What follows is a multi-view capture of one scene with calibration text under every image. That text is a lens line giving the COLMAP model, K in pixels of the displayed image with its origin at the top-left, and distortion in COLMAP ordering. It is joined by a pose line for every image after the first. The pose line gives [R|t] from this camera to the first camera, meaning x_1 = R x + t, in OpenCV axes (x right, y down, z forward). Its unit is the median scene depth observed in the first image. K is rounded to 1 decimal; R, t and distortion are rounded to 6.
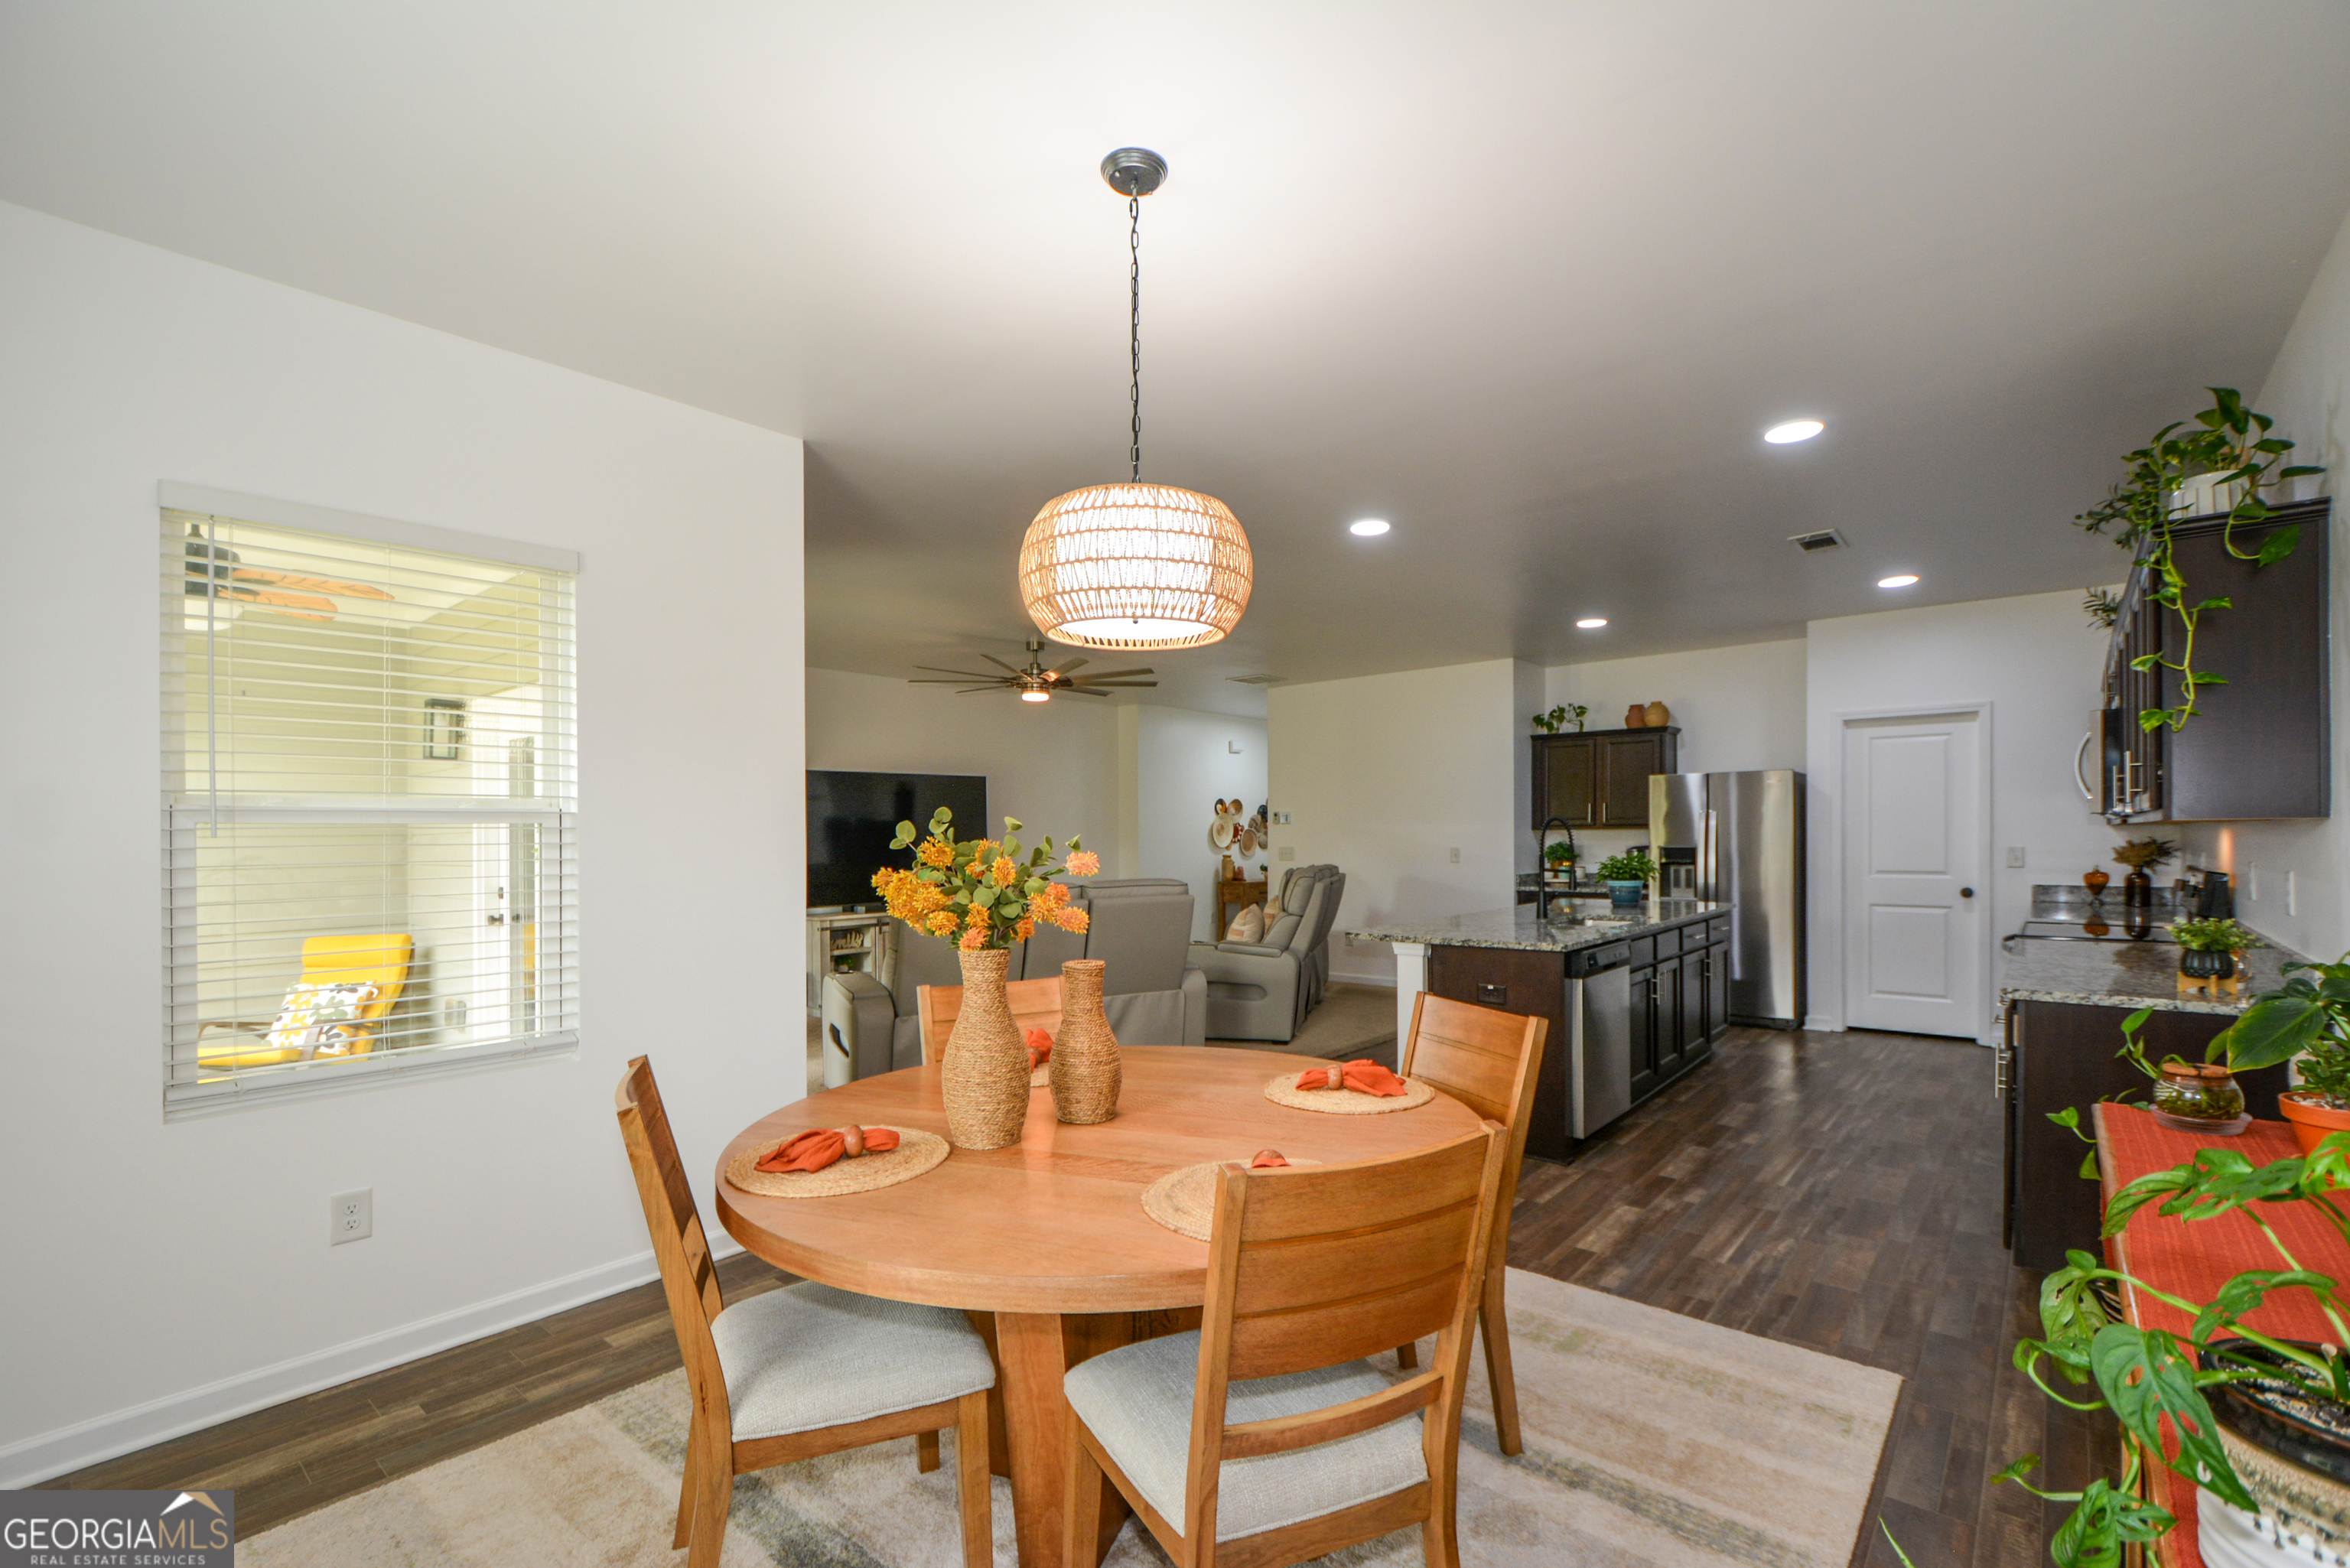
lens RADIAL K [[1043.9, 0, 1212.4], [0, 1043.9, 857.4], [0, 0, 1]] dist [0.023094, -0.000738]
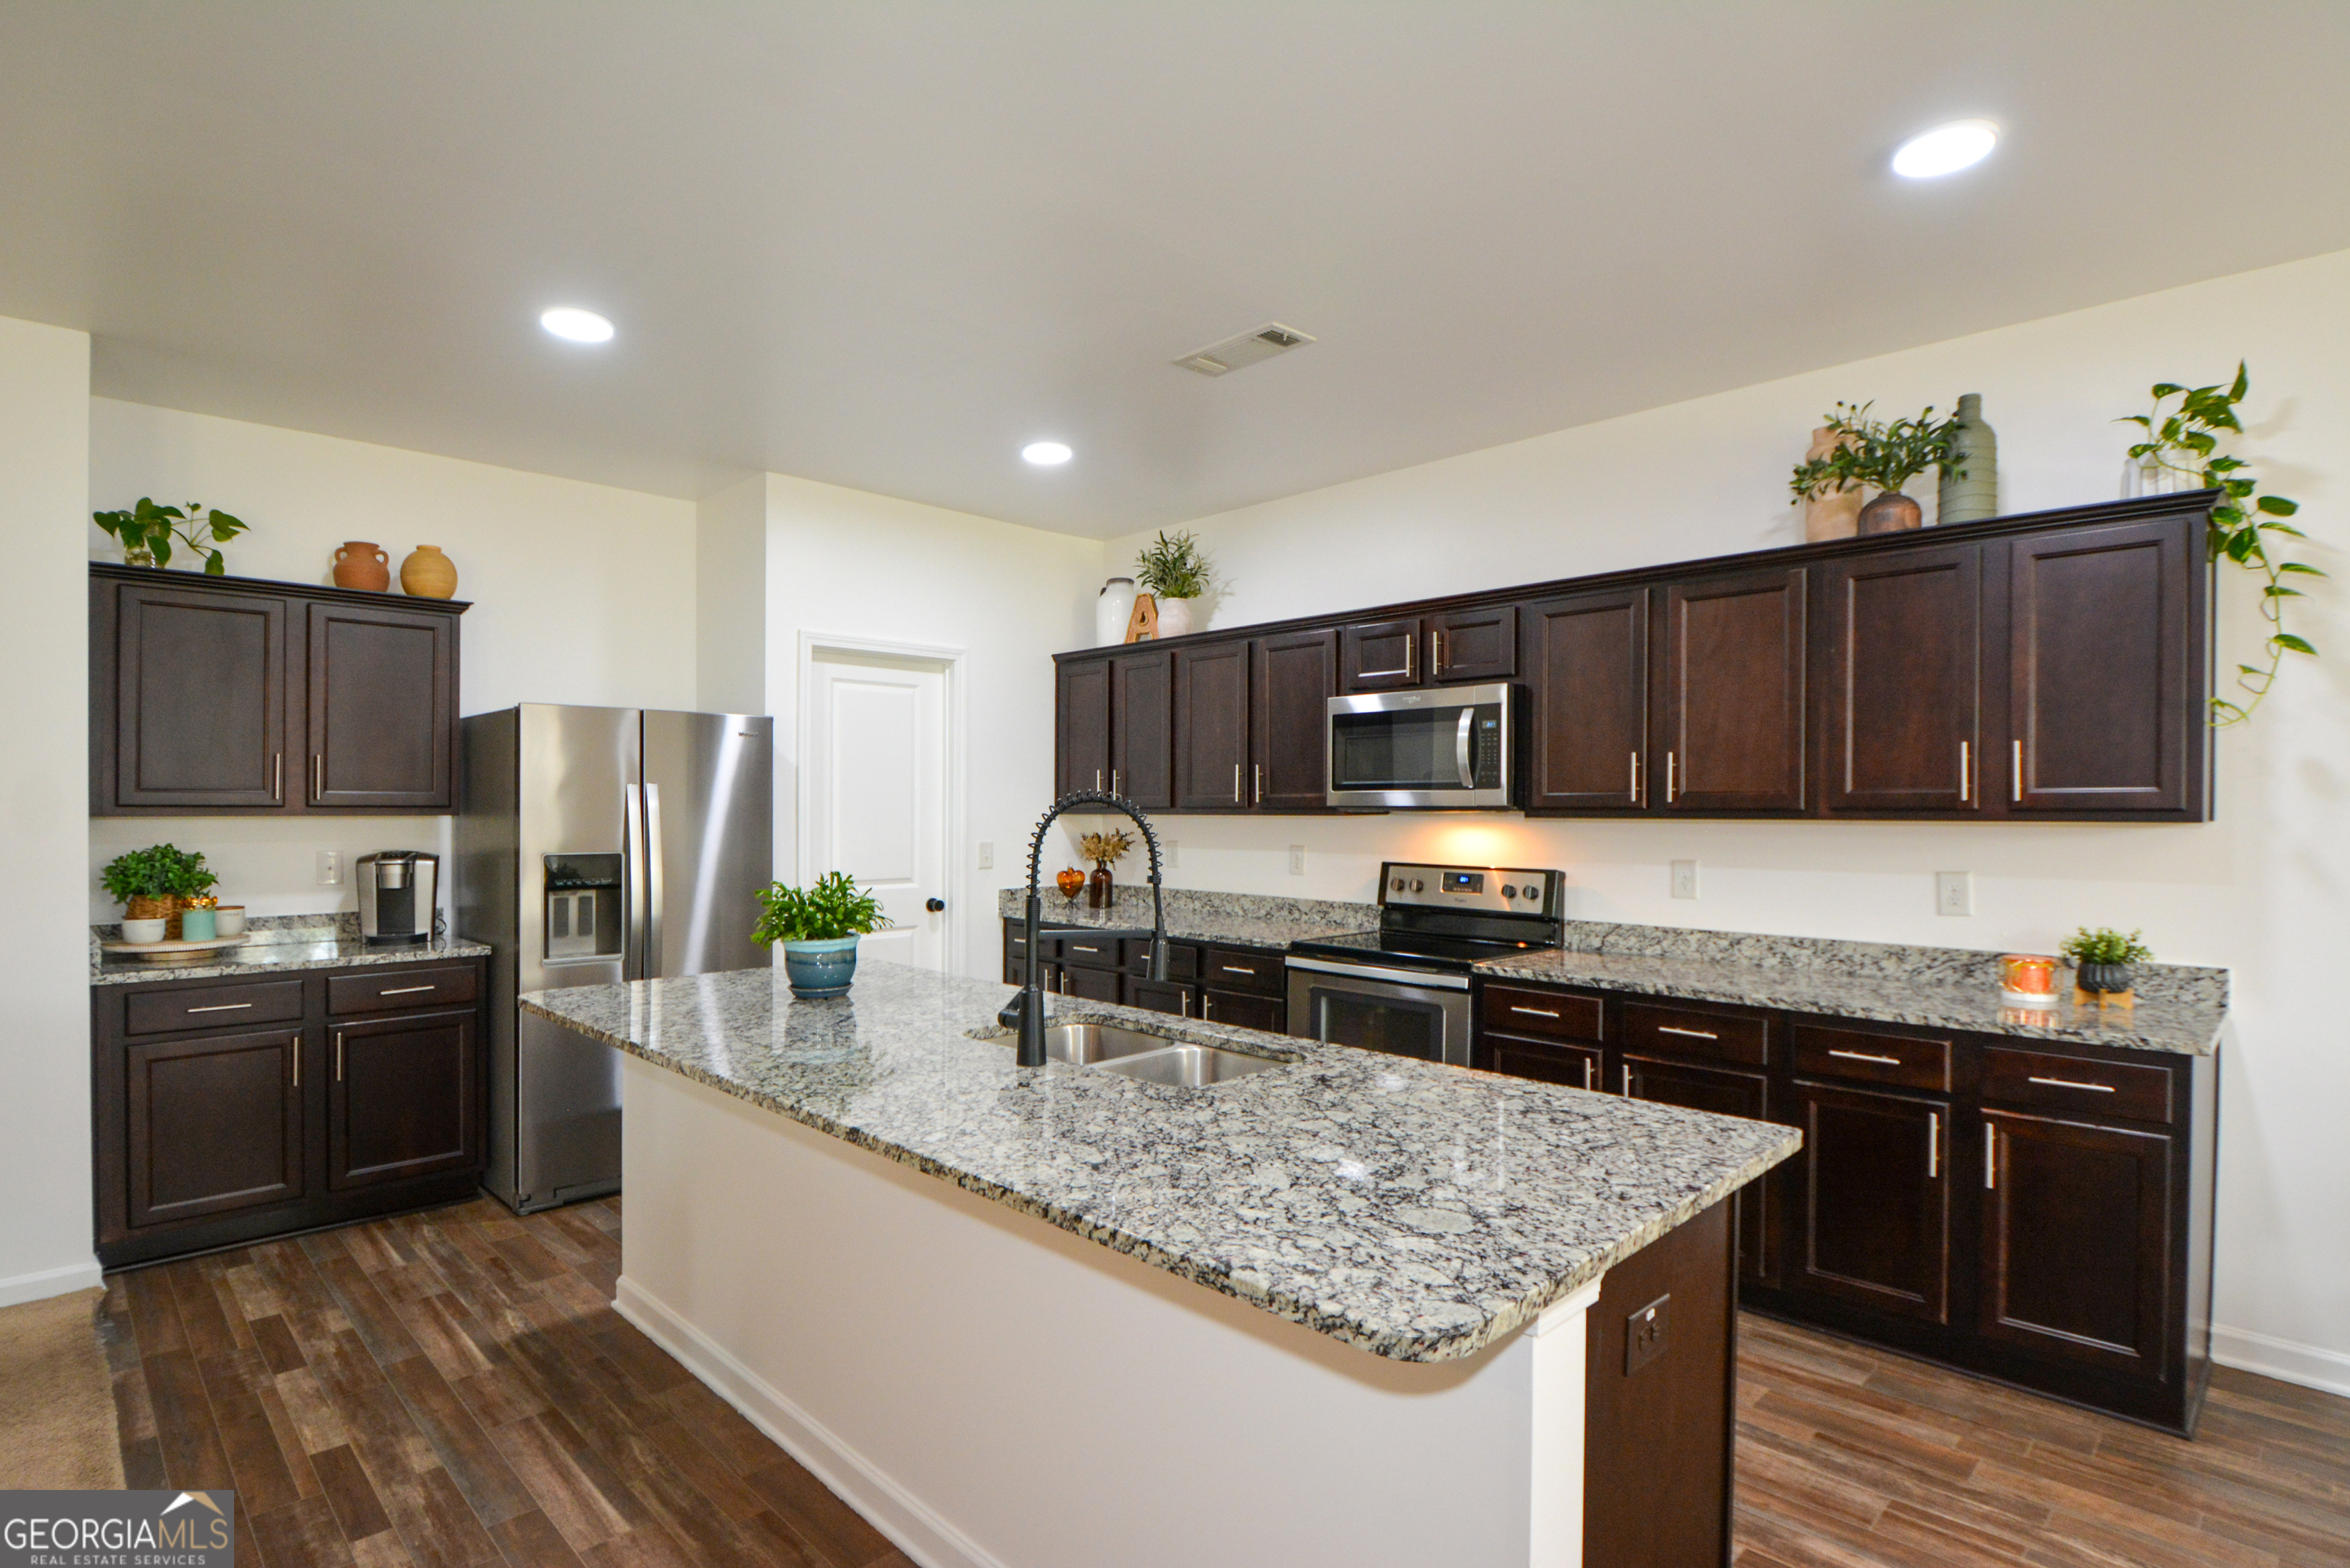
lens RADIAL K [[1177.7, 0, 1173.9], [0, 1177.7, 813.2], [0, 0, 1]] dist [0.018274, -0.019183]
pose [[0.123344, 0.001661, 0.992363, -0.068522], [0.018852, 0.999814, -0.004016, -0.020790], [-0.992185, 0.019203, 0.123290, 0.646271]]
